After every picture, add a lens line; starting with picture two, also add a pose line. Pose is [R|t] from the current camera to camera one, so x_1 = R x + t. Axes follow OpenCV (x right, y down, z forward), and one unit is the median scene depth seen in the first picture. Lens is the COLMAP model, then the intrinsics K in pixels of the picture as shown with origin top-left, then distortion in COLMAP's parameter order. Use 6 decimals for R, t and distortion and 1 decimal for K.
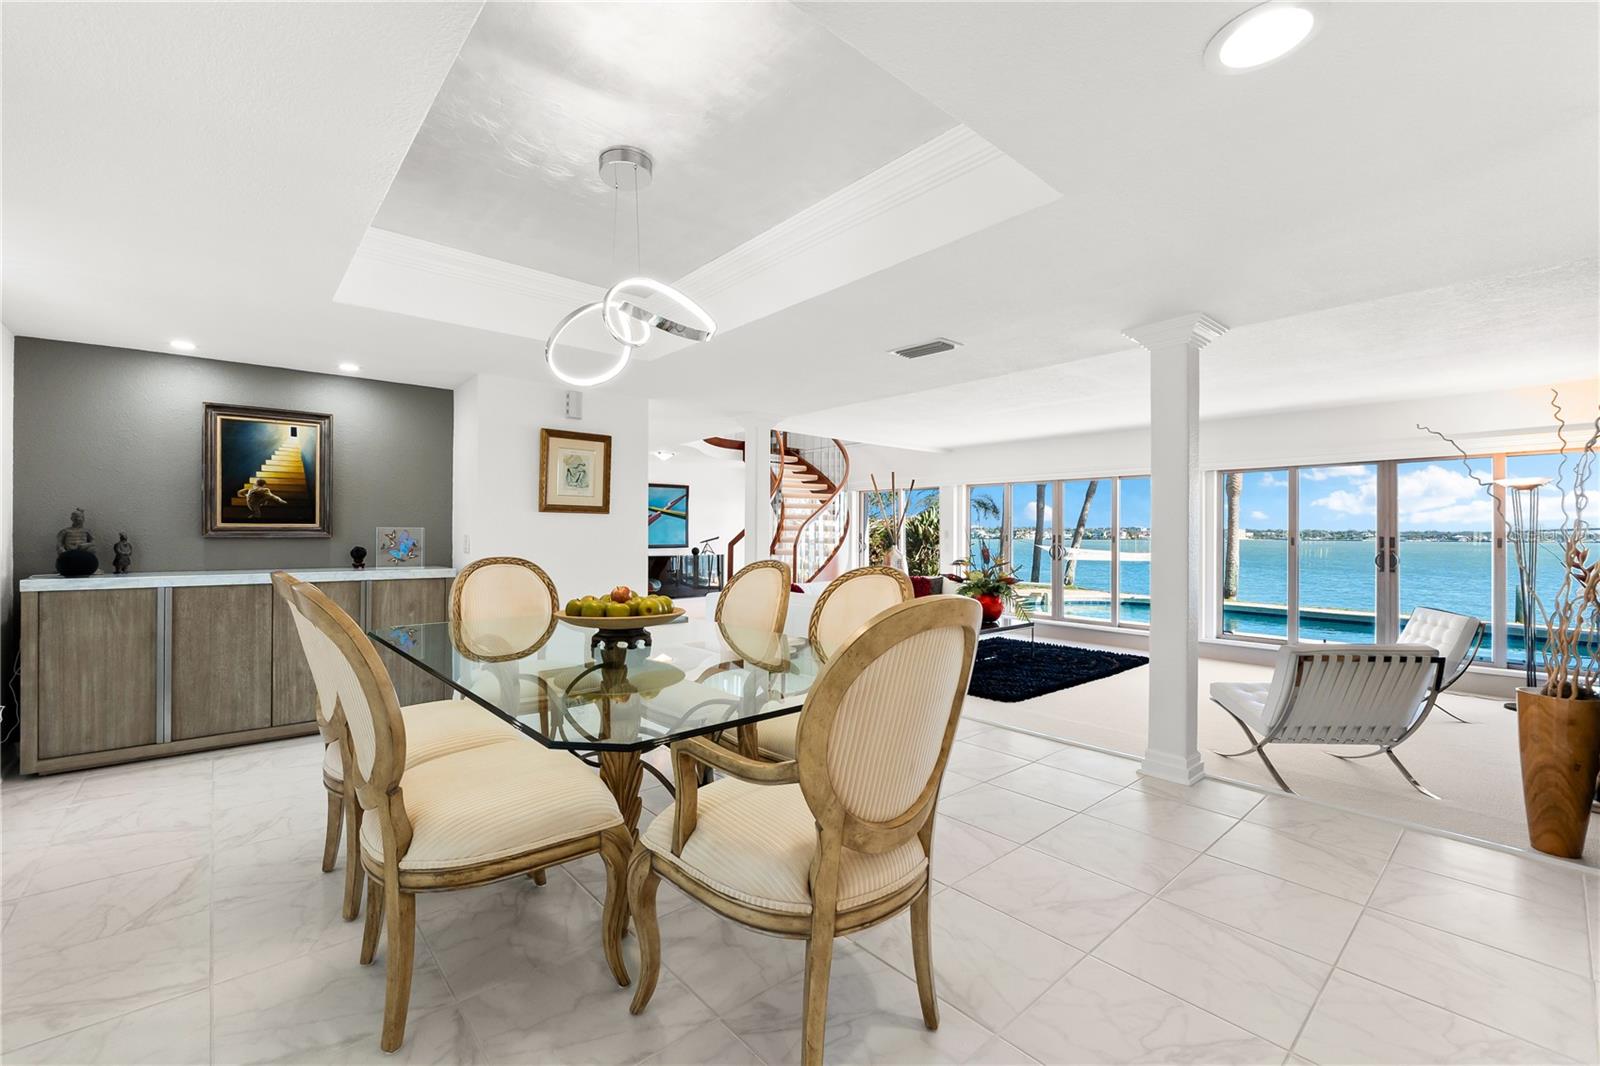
lens RADIAL K [[671.0, 0, 787.2], [0, 671.0, 540.3], [0, 0, 1]] dist [-0.001076, -0.000191]
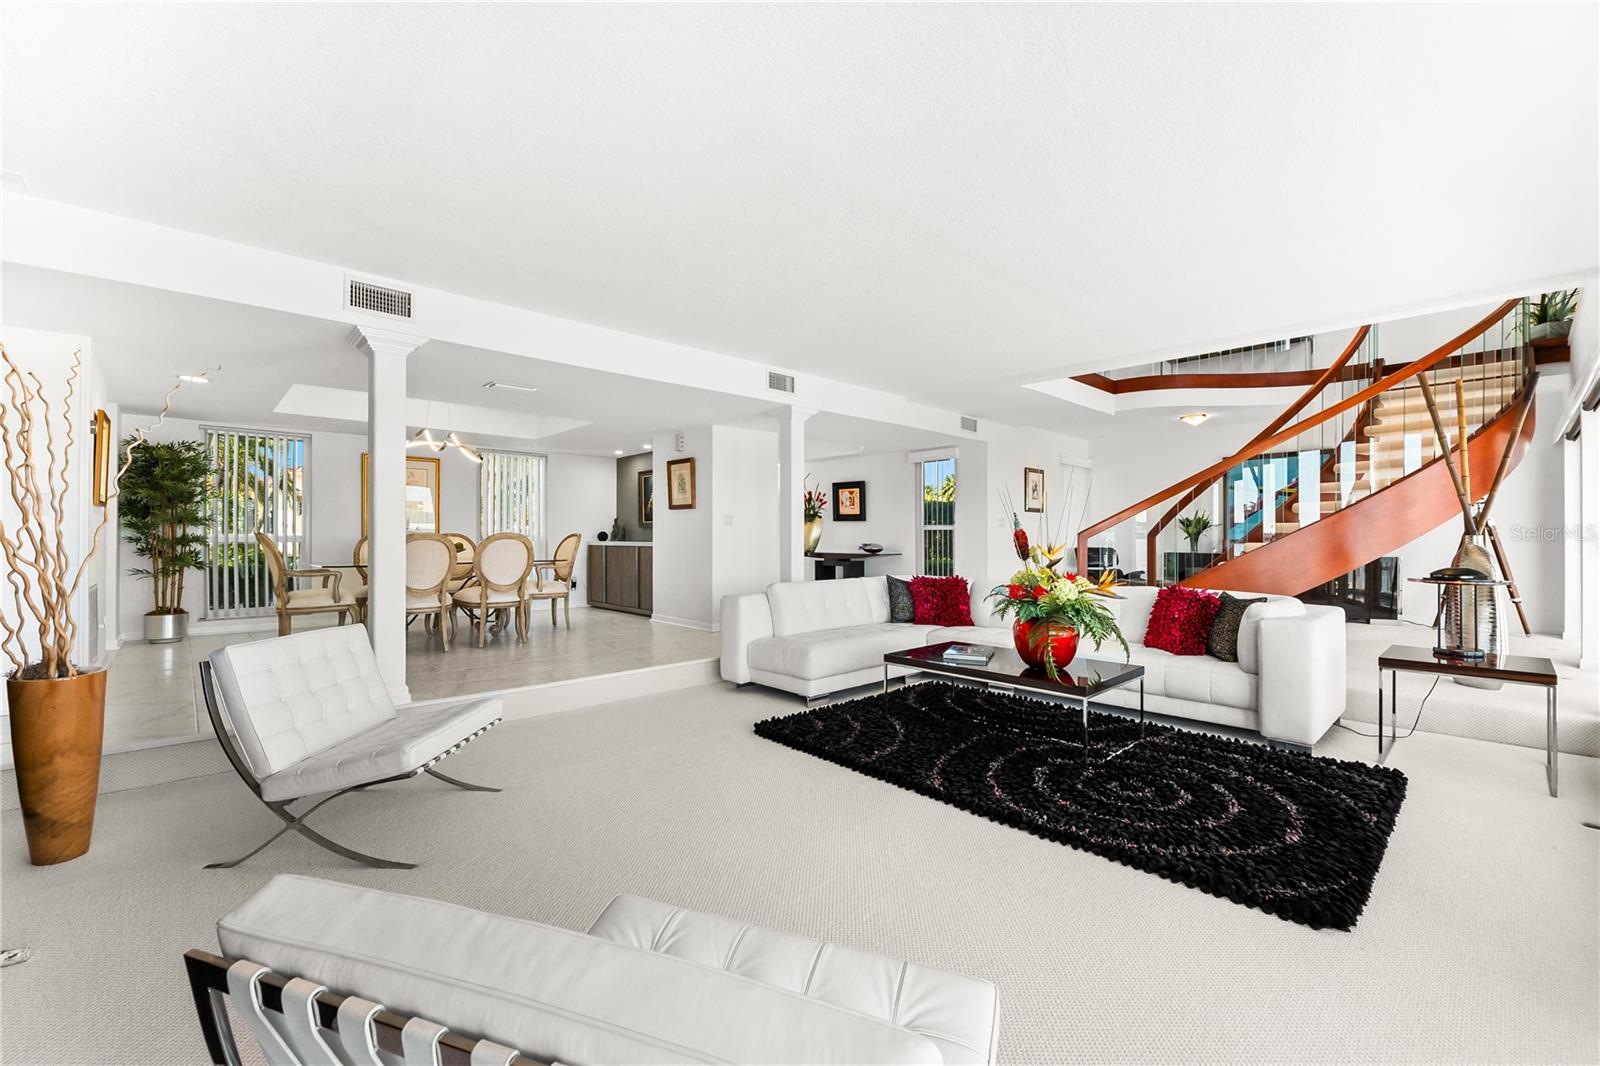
lens RADIAL K [[658.7, 0, 790.6], [0, 658.7, 535.0], [0, 0, 1]] dist [-0.001289, 0.000070]
pose [[0.033331, -0.004477, -0.999434, 1.468312], [-0.002392, 0.999987, -0.004559, 0.031657], [0.999442, 0.002542, 0.033320, 1.394472]]
